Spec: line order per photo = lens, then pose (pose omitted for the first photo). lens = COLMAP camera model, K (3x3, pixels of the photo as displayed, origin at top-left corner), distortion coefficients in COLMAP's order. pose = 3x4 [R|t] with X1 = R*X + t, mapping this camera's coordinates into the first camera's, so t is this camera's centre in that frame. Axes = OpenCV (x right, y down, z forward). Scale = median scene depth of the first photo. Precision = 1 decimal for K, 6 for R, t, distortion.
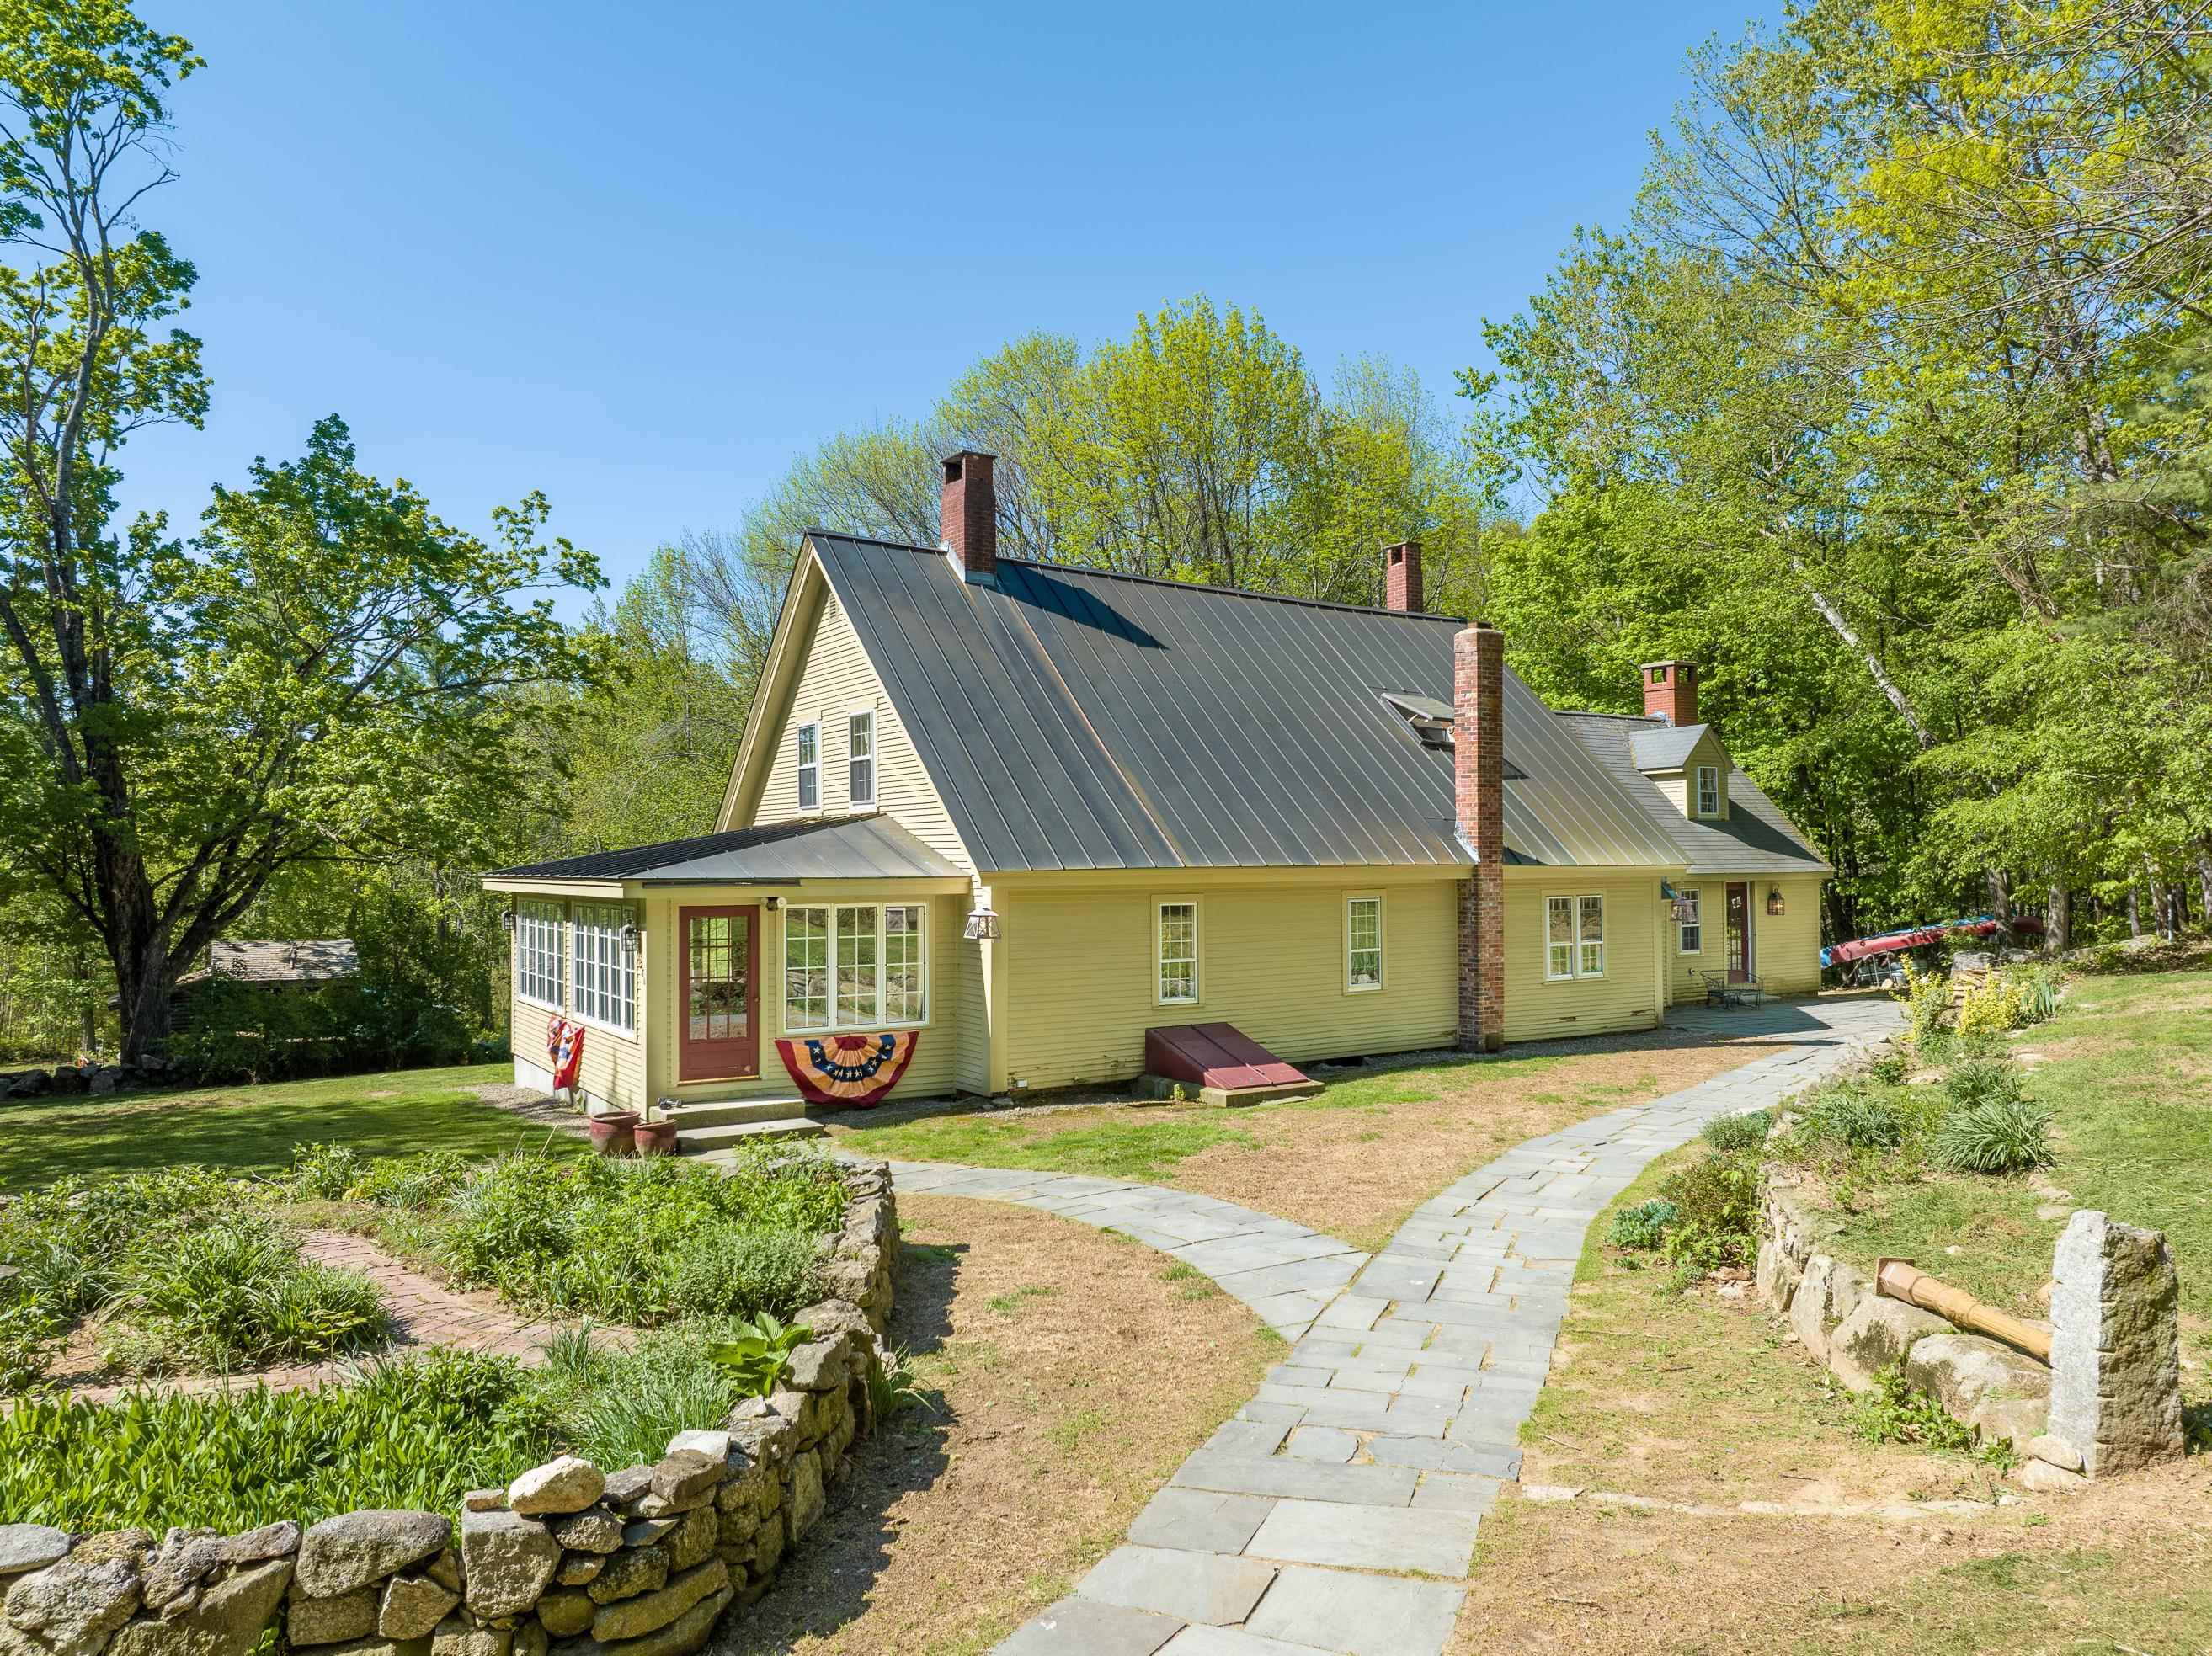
lens RADIAL K [[1554.4, 0, 1106.0], [0, 1554.4, 828.0], [0, 0, 1]] dist [-0.037923, -0.003592]
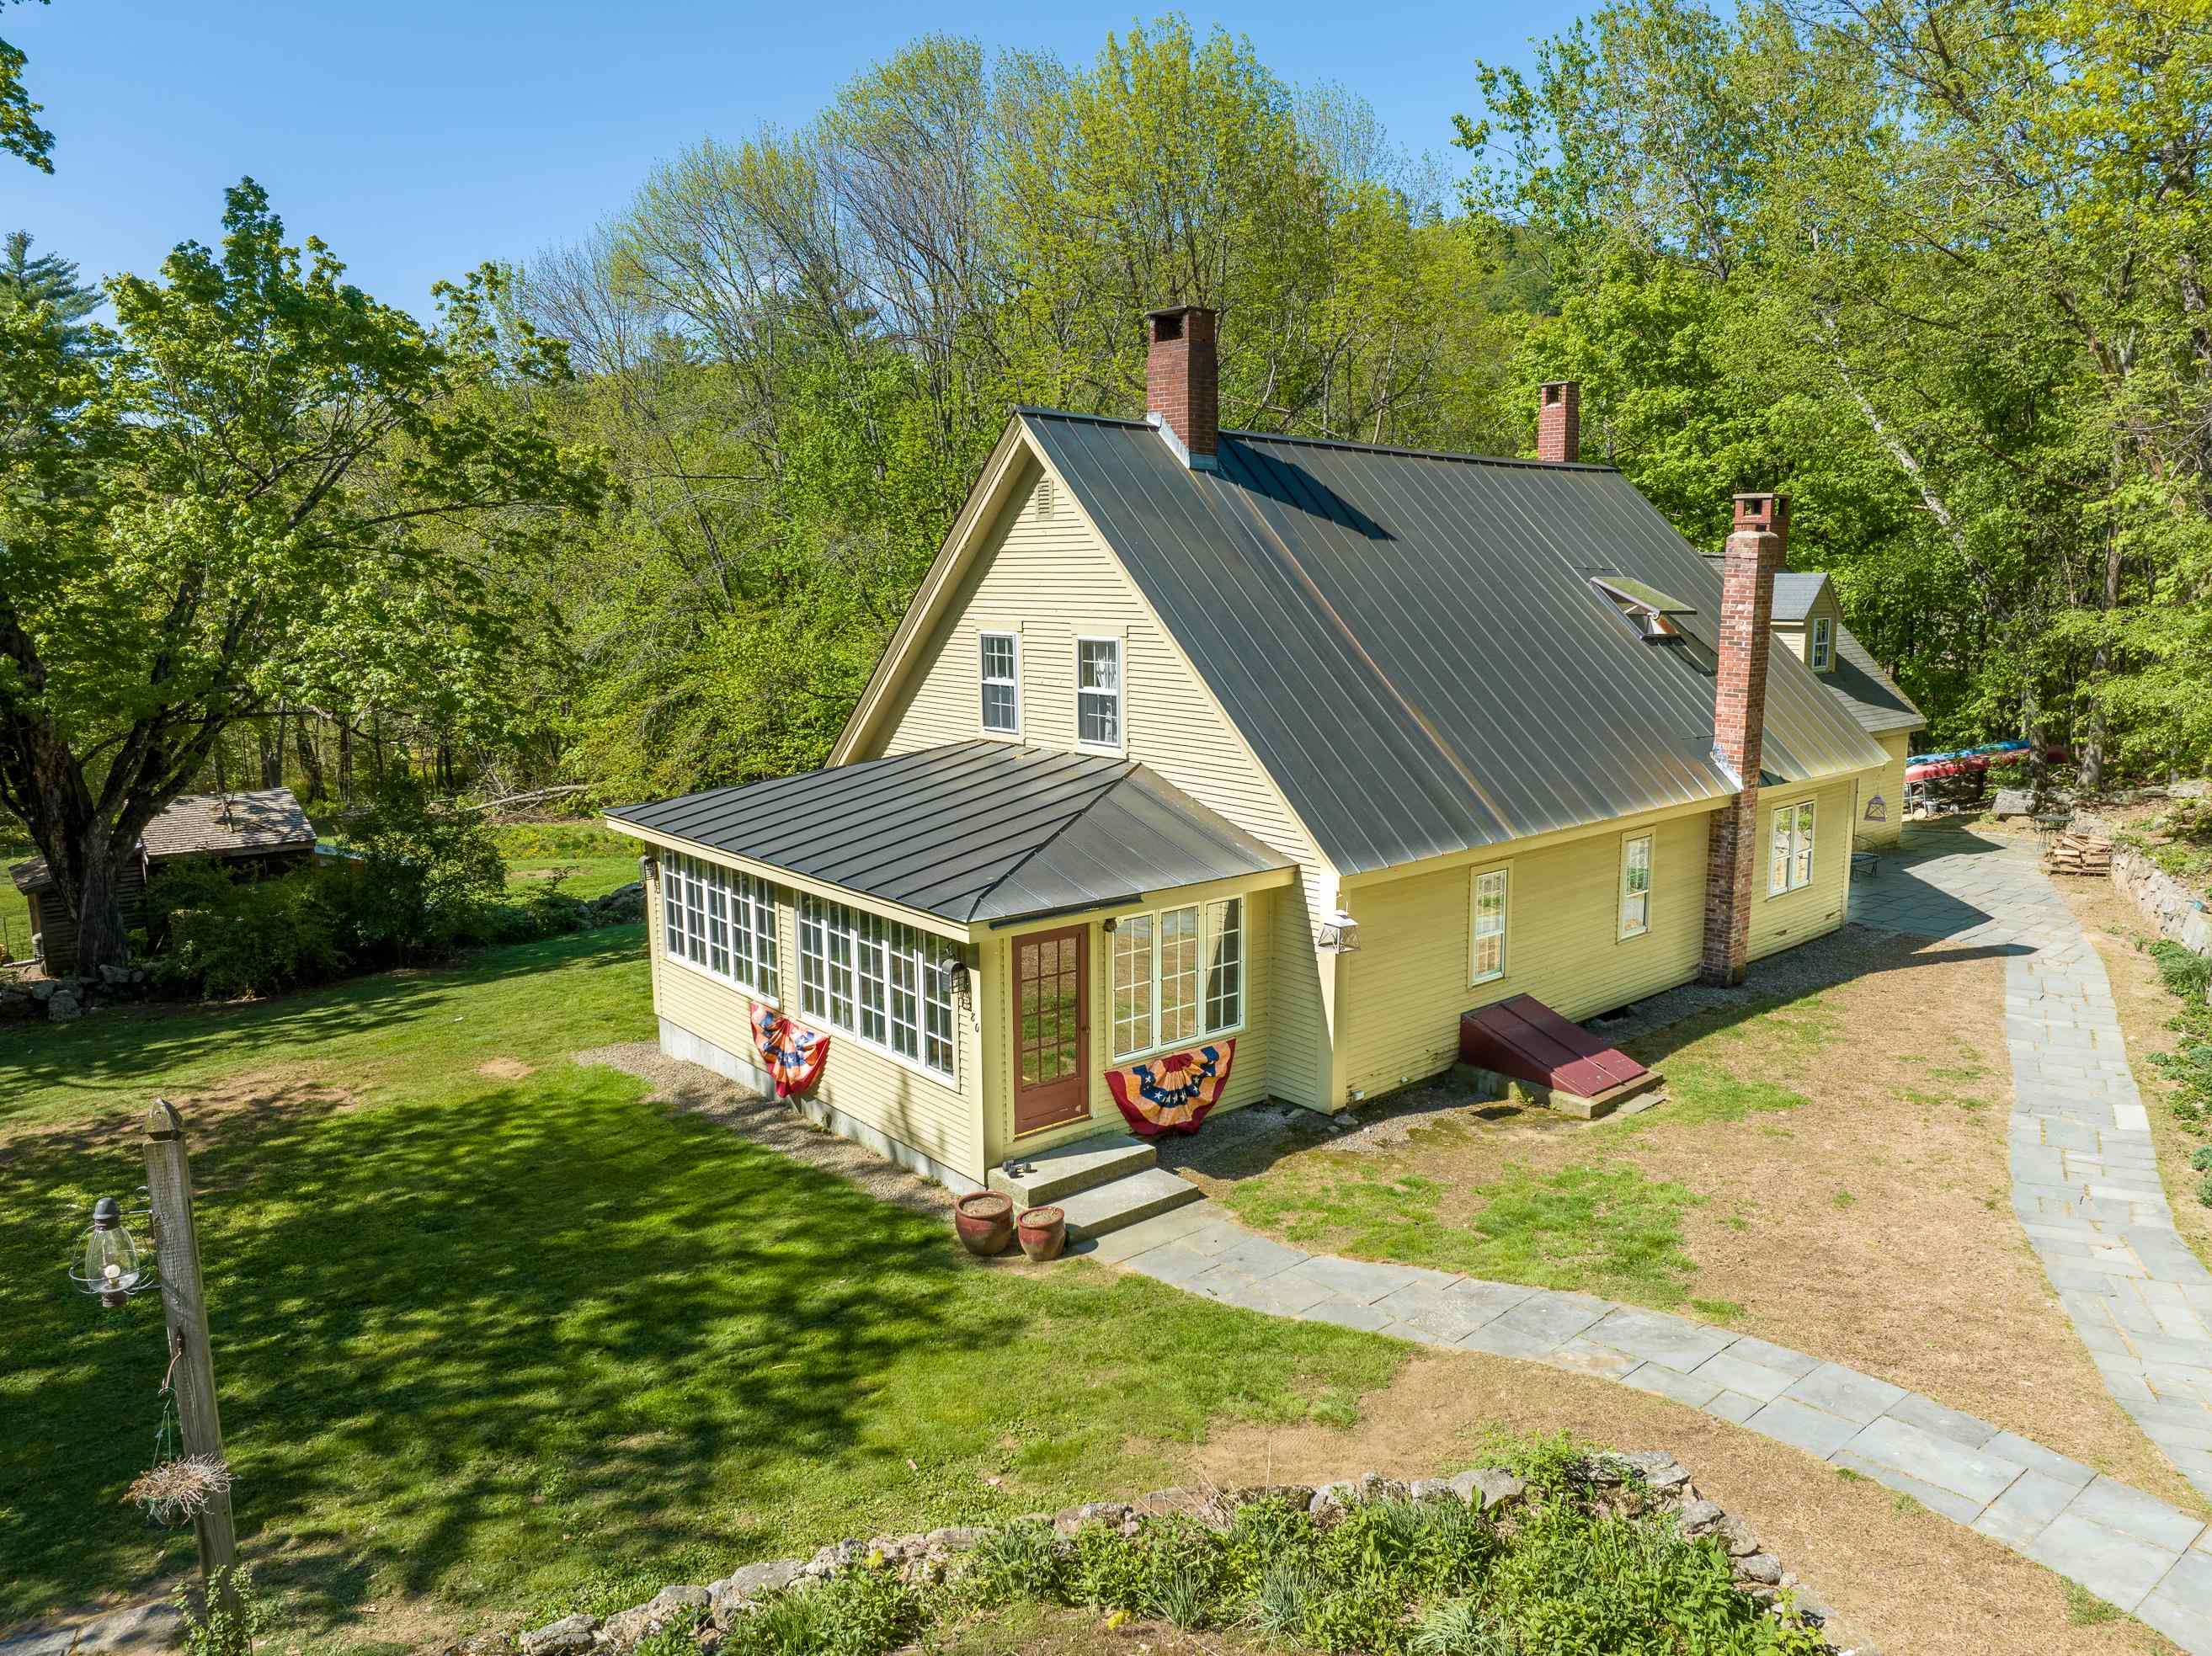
lens RADIAL K [[1548.2, 0, 1108.8], [0, 1548.2, 840.1], [0, 0, 1]] dist [-0.037505, -0.000340]
pose [[0.990599, -0.023693, 0.134732, -0.254374], [-0.003279, 0.980493, 0.196527, -0.125298], [-0.136760, -0.195121, 0.971197, 0.147093]]
